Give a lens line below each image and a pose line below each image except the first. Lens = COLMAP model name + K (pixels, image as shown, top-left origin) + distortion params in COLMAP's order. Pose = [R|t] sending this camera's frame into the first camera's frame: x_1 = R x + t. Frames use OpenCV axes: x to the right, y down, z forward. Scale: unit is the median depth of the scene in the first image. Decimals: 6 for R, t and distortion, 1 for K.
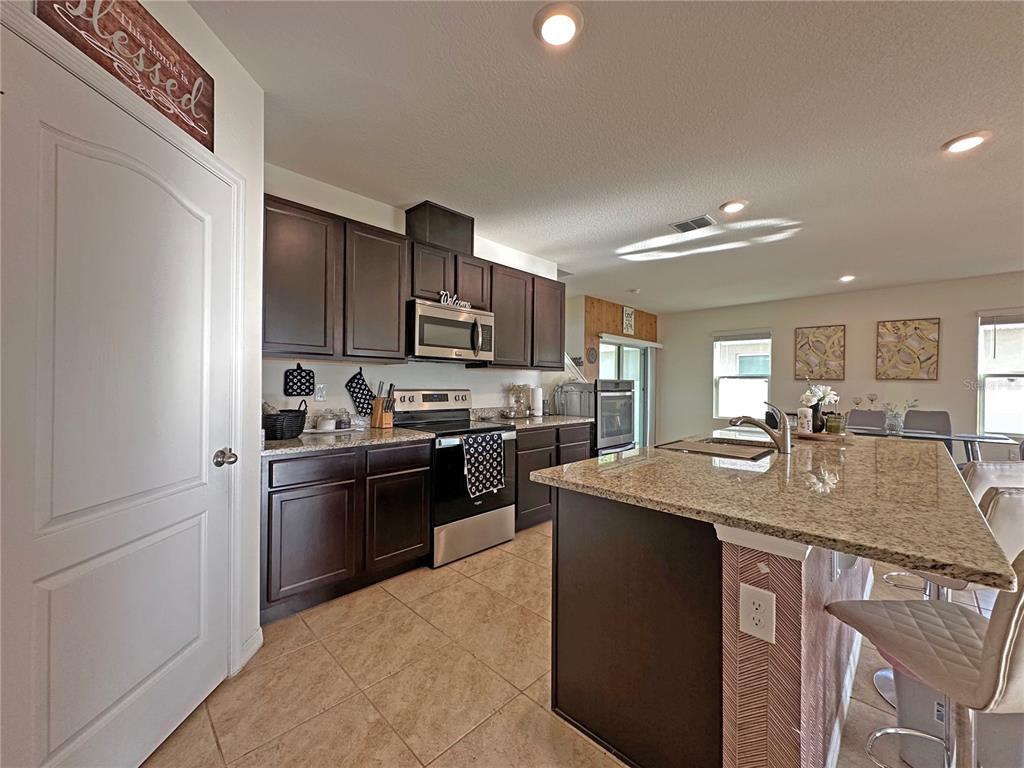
lens RADIAL K [[407.8, 0, 507.8], [0, 407.8, 382.0], [0, 0, 1]] dist [-0.000788, -0.000129]
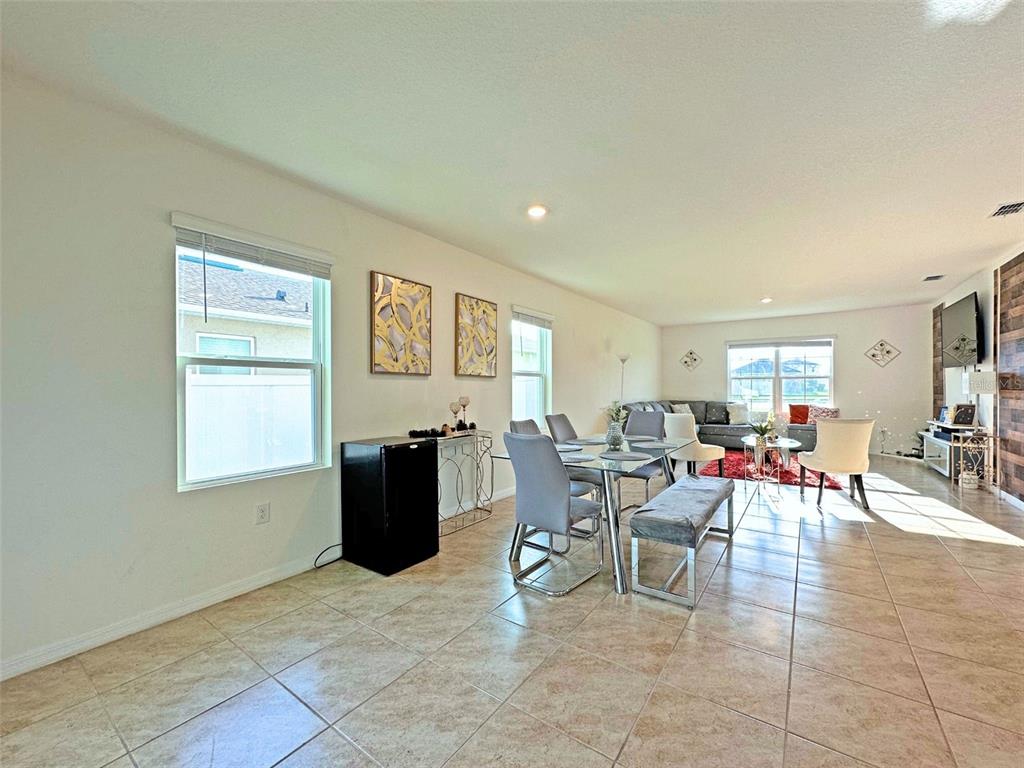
lens RADIAL K [[416.8, 0, 518.1], [0, 416.8, 385.4], [0, 0, 1]] dist [-0.000939, 0.000690]
pose [[-0.159909, -0.006997, 0.987107, 0.191876], [-0.009414, 0.999940, 0.005563, 0.005602], [-0.987087, -0.008403, -0.159966, 1.042080]]
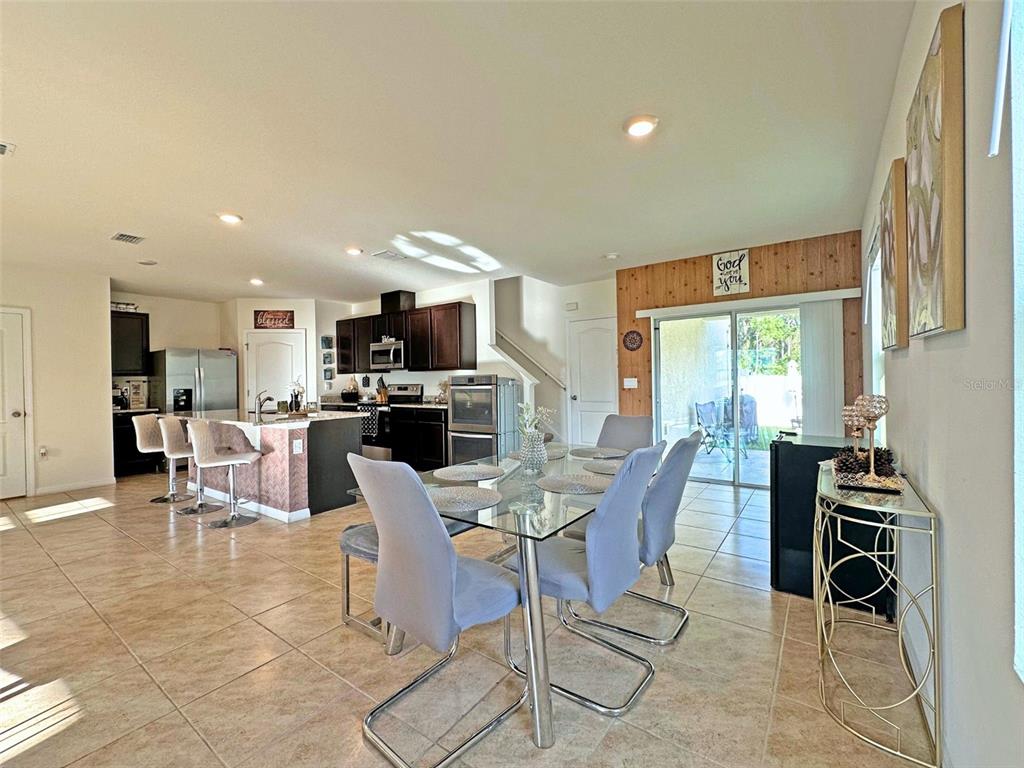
lens RADIAL K [[416.8, 0, 501.4], [0, 416.8, 384.1], [0, 0, 1]] dist [-0.000939, 0.000690]
pose [[0.156977, 0.004061, -0.987594, 1.133984], [0.027786, 0.999578, 0.008526, 0.008240], [0.987211, -0.028779, 0.156798, 0.697474]]
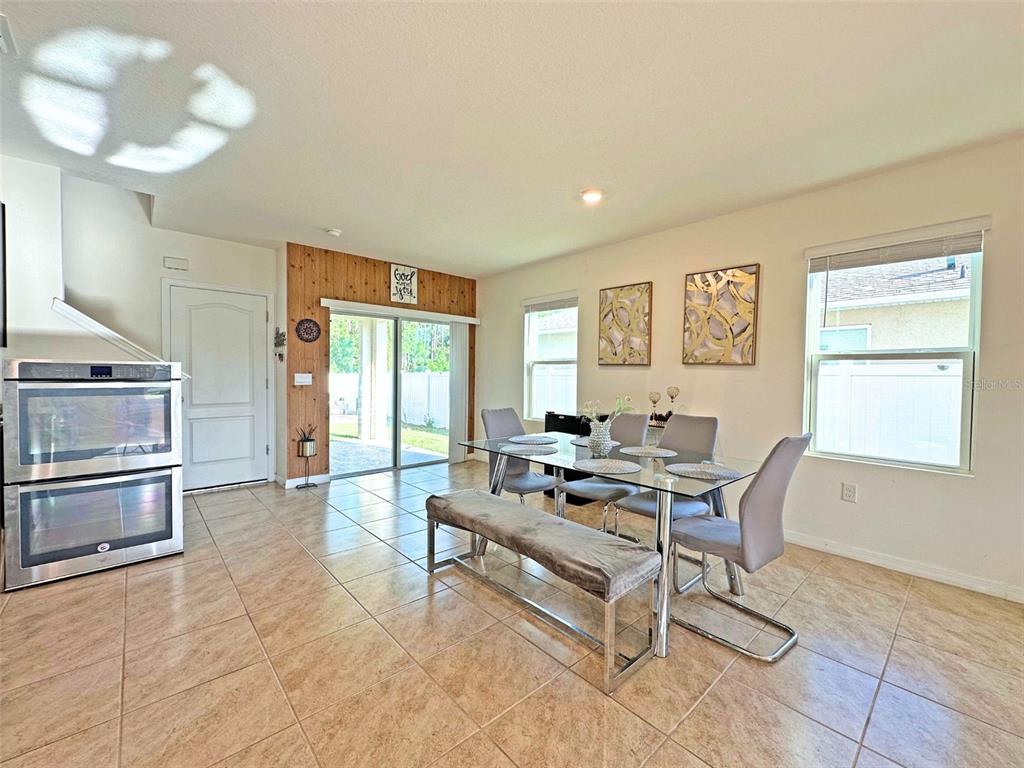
lens RADIAL K [[416.8, 0, 525.7], [0, 416.8, 380.7], [0, 0, 1]] dist [-0.000939, 0.000690]
pose [[0.999118, 0.003178, -0.041881, 0.703665], [-0.002224, 0.999737, 0.022828, 0.004927], [0.041943, -0.022715, 0.998862, 0.338307]]
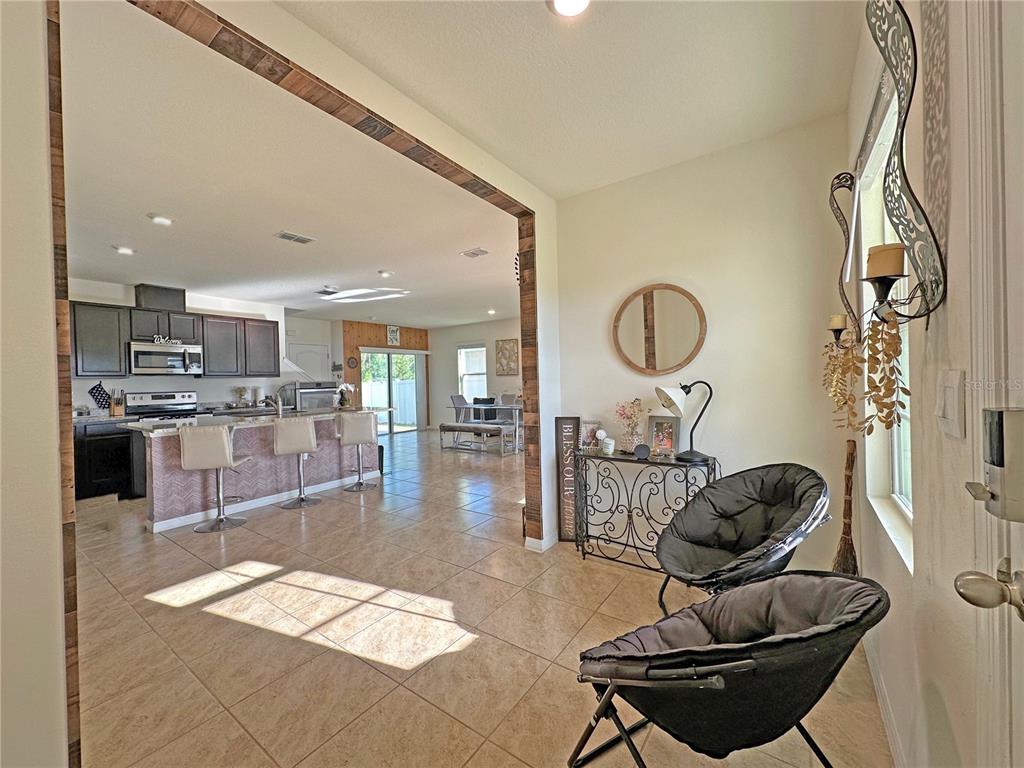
lens RADIAL K [[407.8, 0, 511.8], [0, 407.8, 383.2], [0, 0, 1]] dist [-0.000788, -0.000129]
pose [[0.985063, -0.032700, 0.169063, 0.584570], [0.030240, 0.999396, 0.017107, -0.001889], [-0.169520, -0.011739, 0.985457, -0.546834]]
